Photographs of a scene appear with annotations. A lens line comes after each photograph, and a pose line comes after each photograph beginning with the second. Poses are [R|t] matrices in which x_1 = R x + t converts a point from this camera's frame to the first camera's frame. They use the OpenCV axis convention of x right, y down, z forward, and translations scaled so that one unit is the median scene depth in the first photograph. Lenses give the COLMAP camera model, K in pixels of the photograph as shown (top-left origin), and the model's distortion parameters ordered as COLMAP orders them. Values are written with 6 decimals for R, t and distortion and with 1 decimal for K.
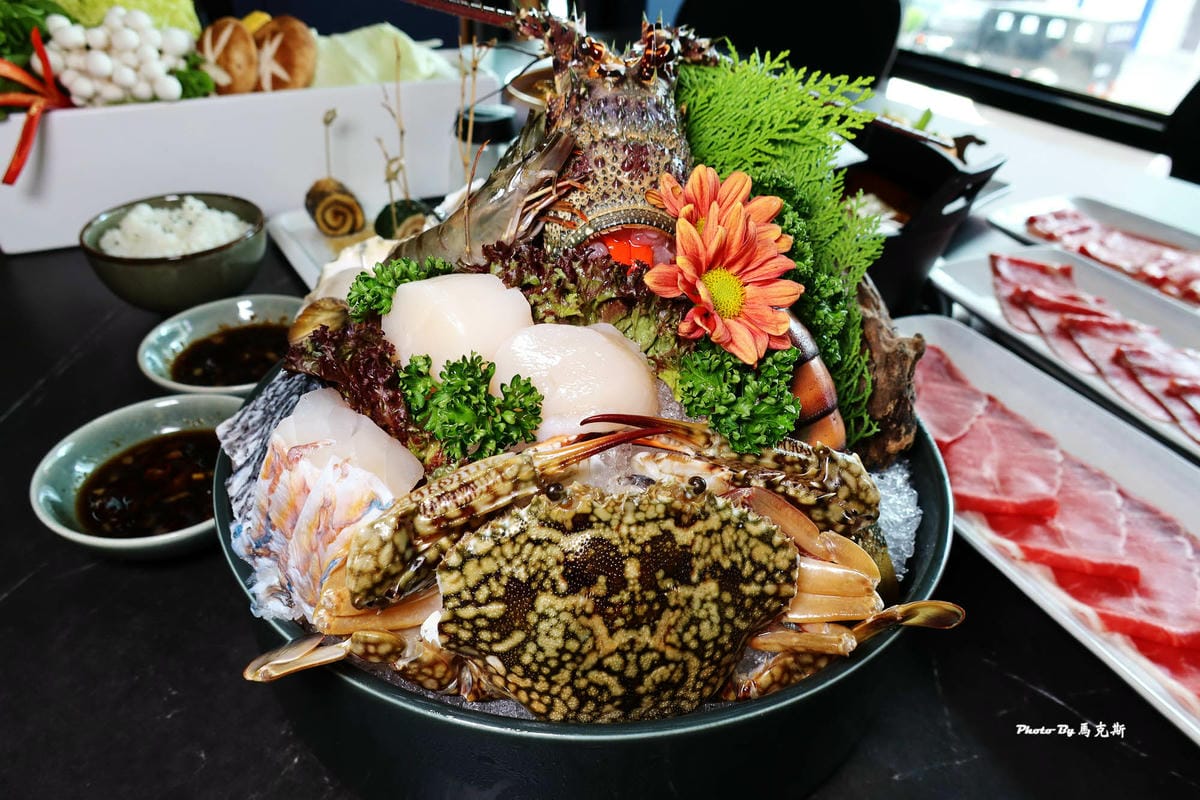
lens RADIAL K [[790.6, 0, 605.3], [0, 790.6, 400.8], [0, 0, 1]] dist [-0.006105, -0.002632]
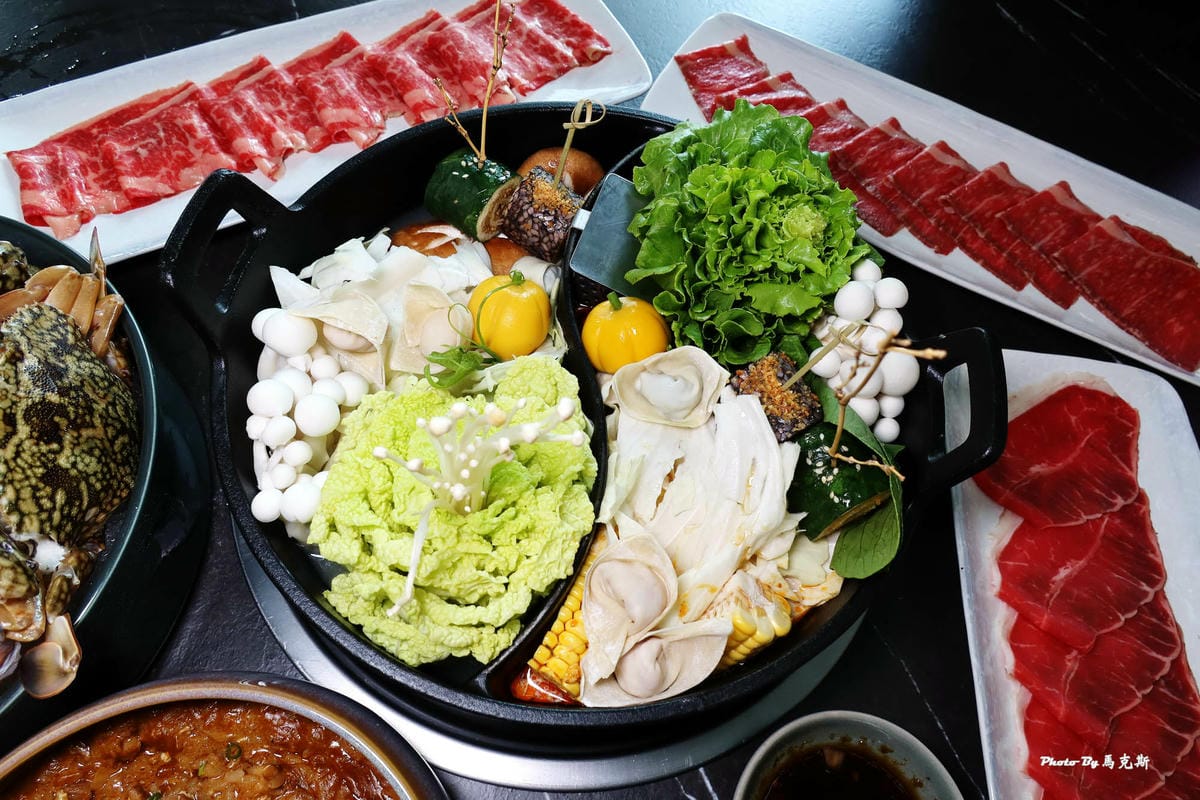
lens RADIAL K [[809.0, 0, 600.0], [0, 809.0, 400.0], [0, 0, 1]] dist [-0.003627, -0.003721]
pose [[-0.057700, -0.901473, 0.428971, -0.612010], [0.436977, 0.363534, 0.822736, -0.517744], [-0.897620, 0.234923, 0.372947, -0.393123]]
